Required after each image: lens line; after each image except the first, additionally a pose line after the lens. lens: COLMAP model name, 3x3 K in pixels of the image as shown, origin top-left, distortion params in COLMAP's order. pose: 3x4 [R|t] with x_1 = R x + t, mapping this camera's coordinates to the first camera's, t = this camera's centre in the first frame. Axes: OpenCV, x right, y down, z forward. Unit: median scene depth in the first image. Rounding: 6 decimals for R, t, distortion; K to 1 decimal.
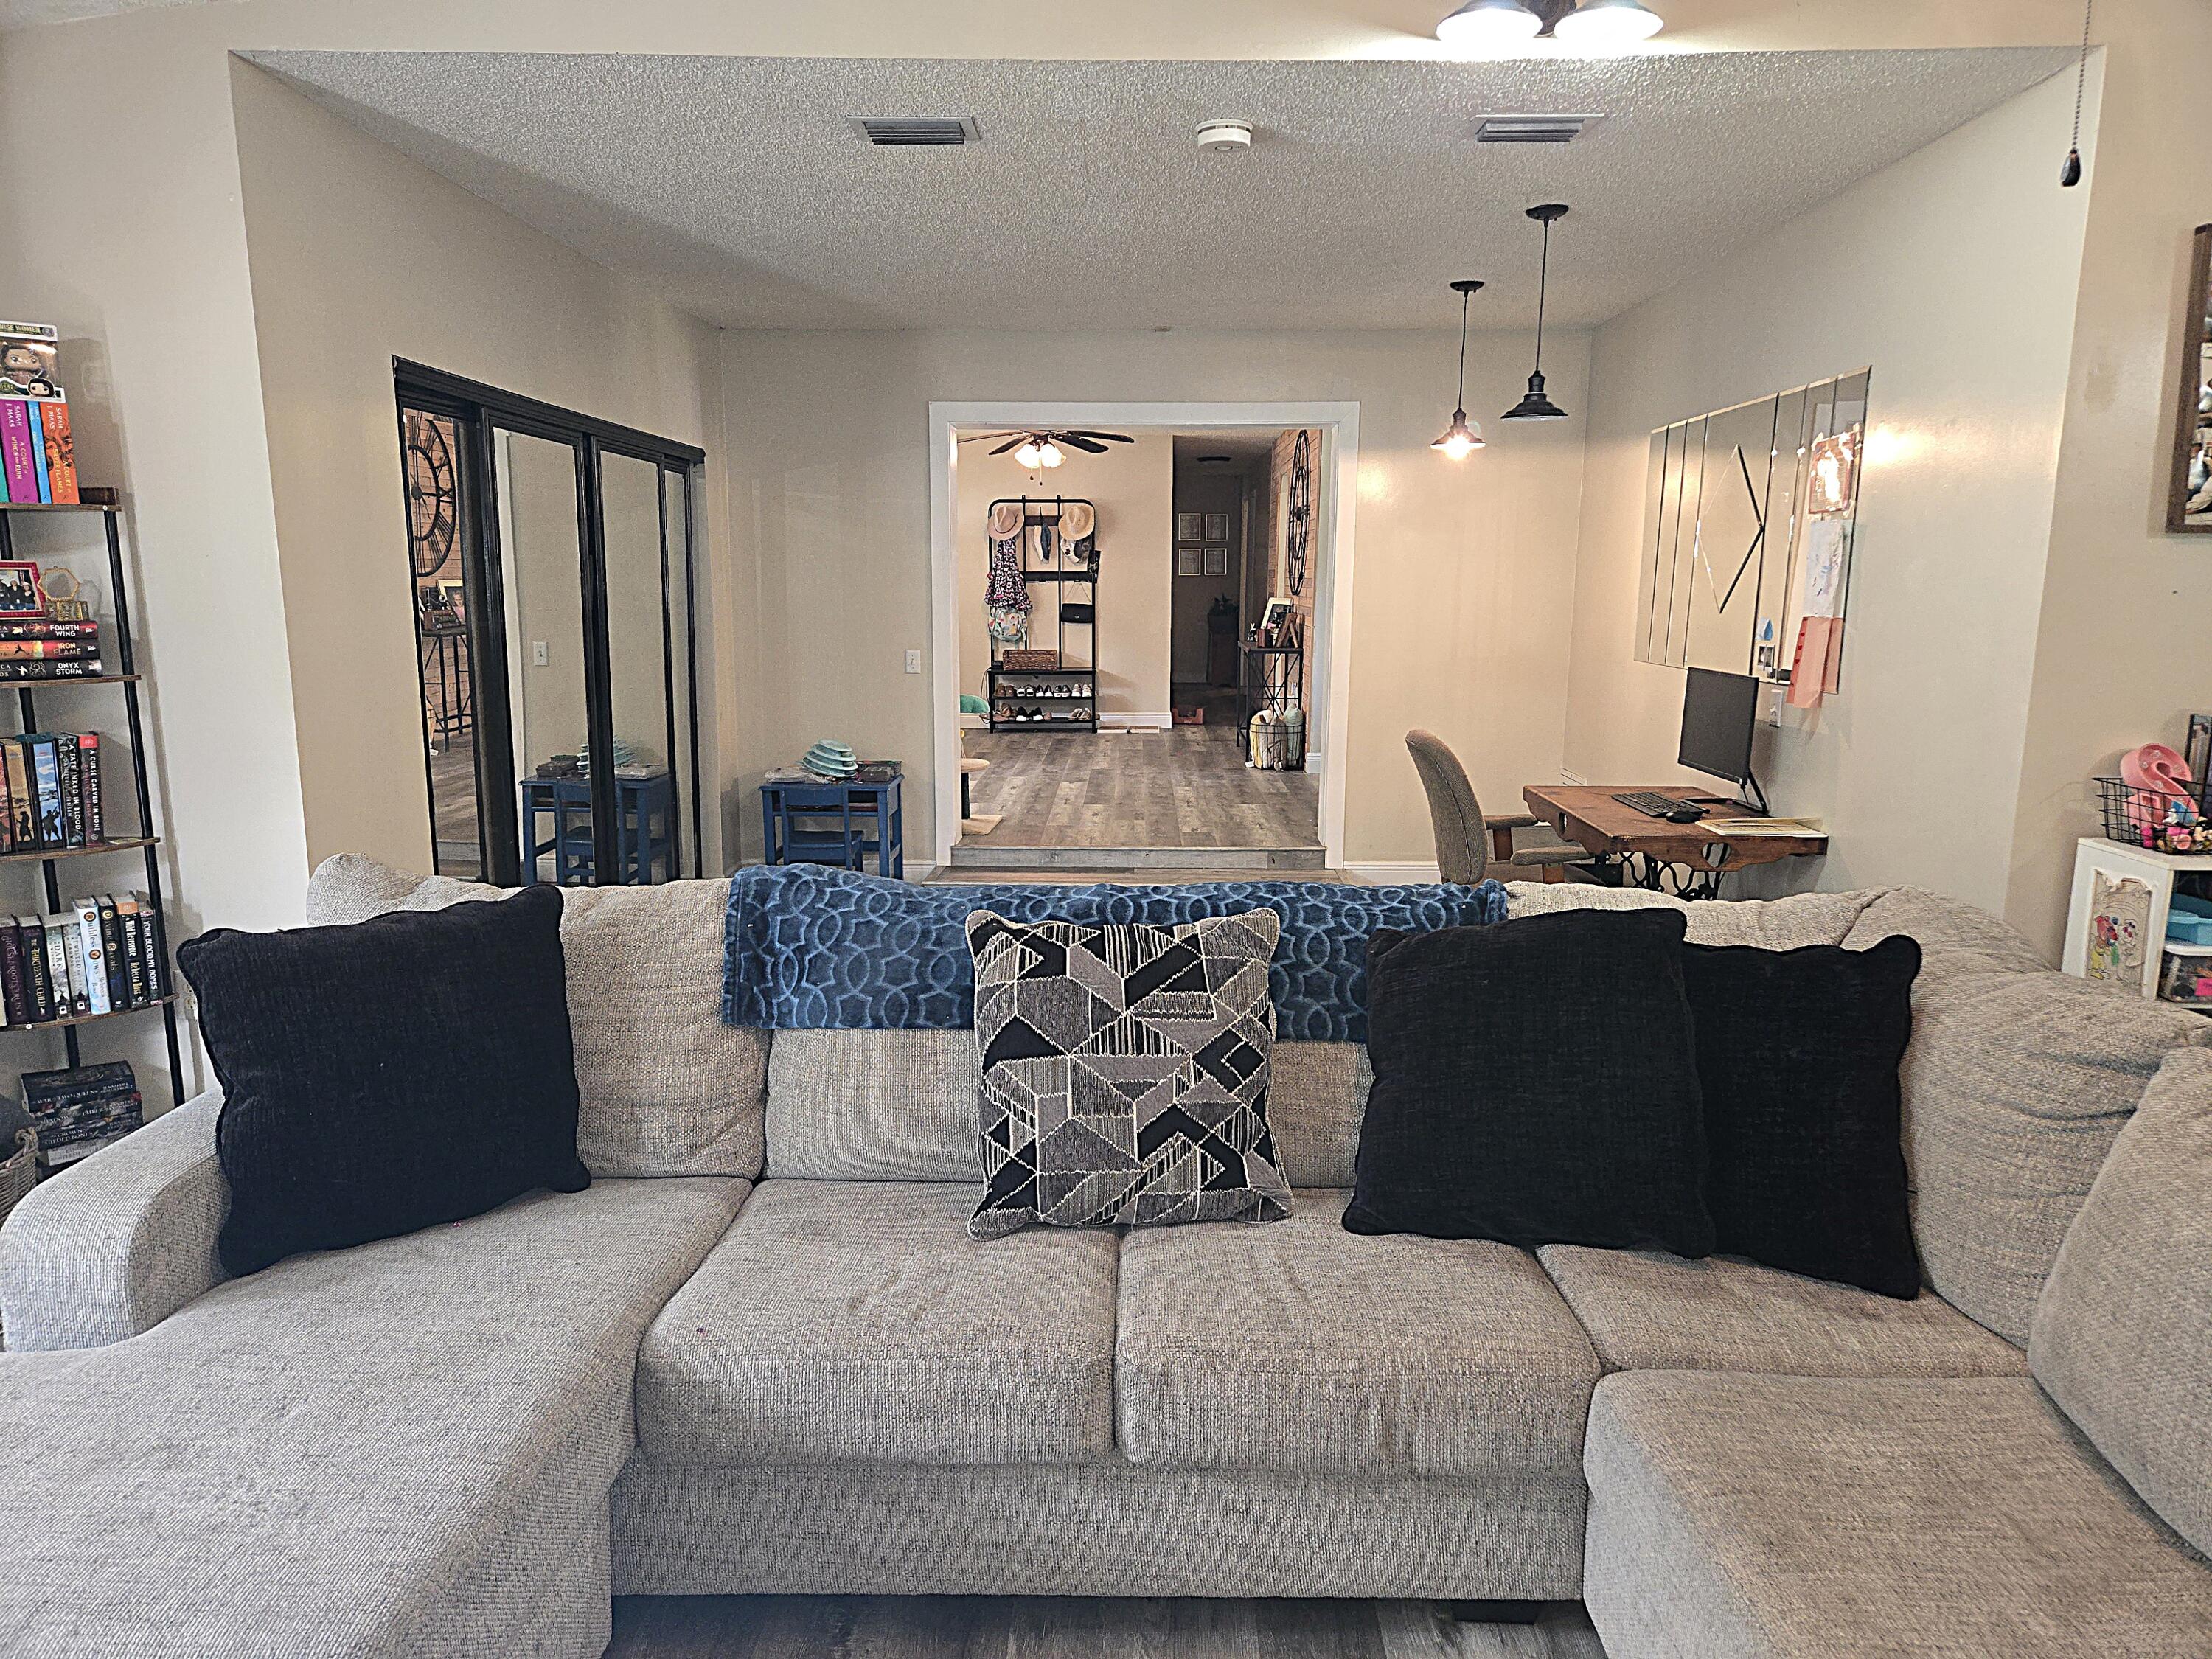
lens RADIAL K [[1469.6, 0, 1116.7], [0, 1469.6, 829.1], [0, 0, 1]] dist [0.083085, -0.066384]
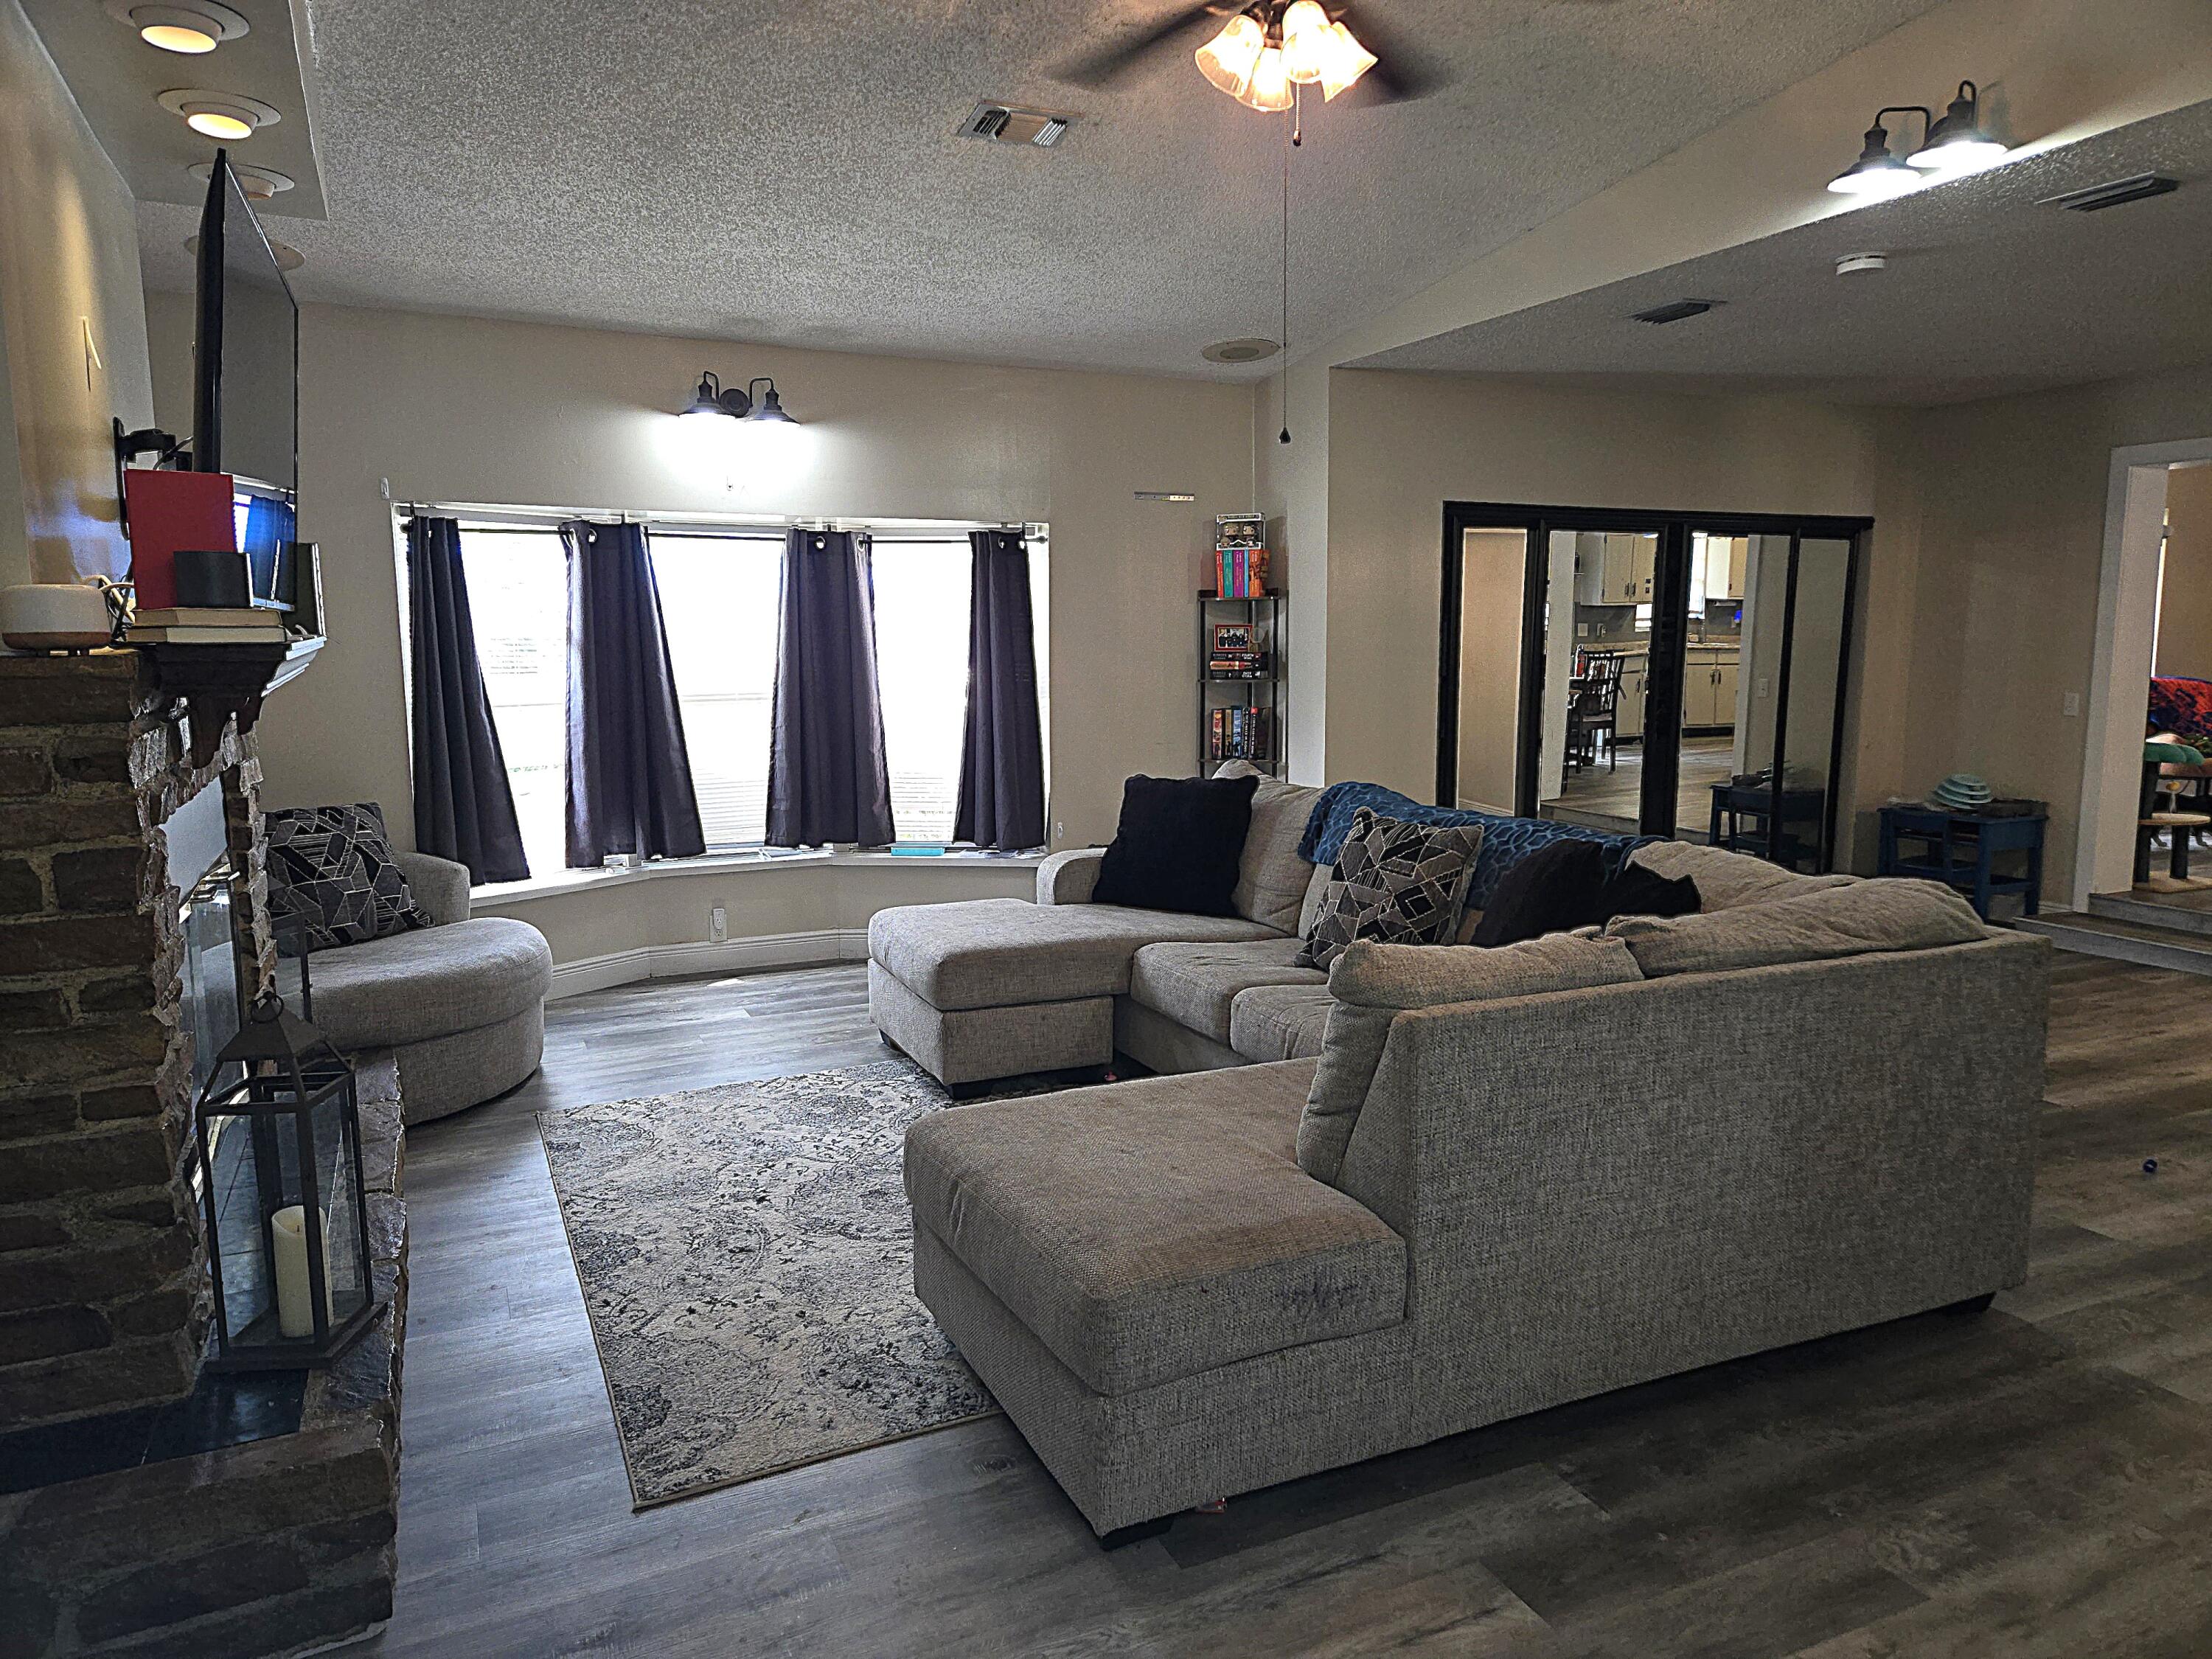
lens RADIAL K [[1469.6, 0, 1109.5], [0, 1469.6, 816.0], [0, 0, 1]] dist [0.083085, -0.066384]
pose [[0.432655, 0.104080, -0.895532, 0.765008], [-0.146484, 0.988230, 0.044083, 0.018274], [0.889580, 0.112108, 0.442808, -0.041580]]
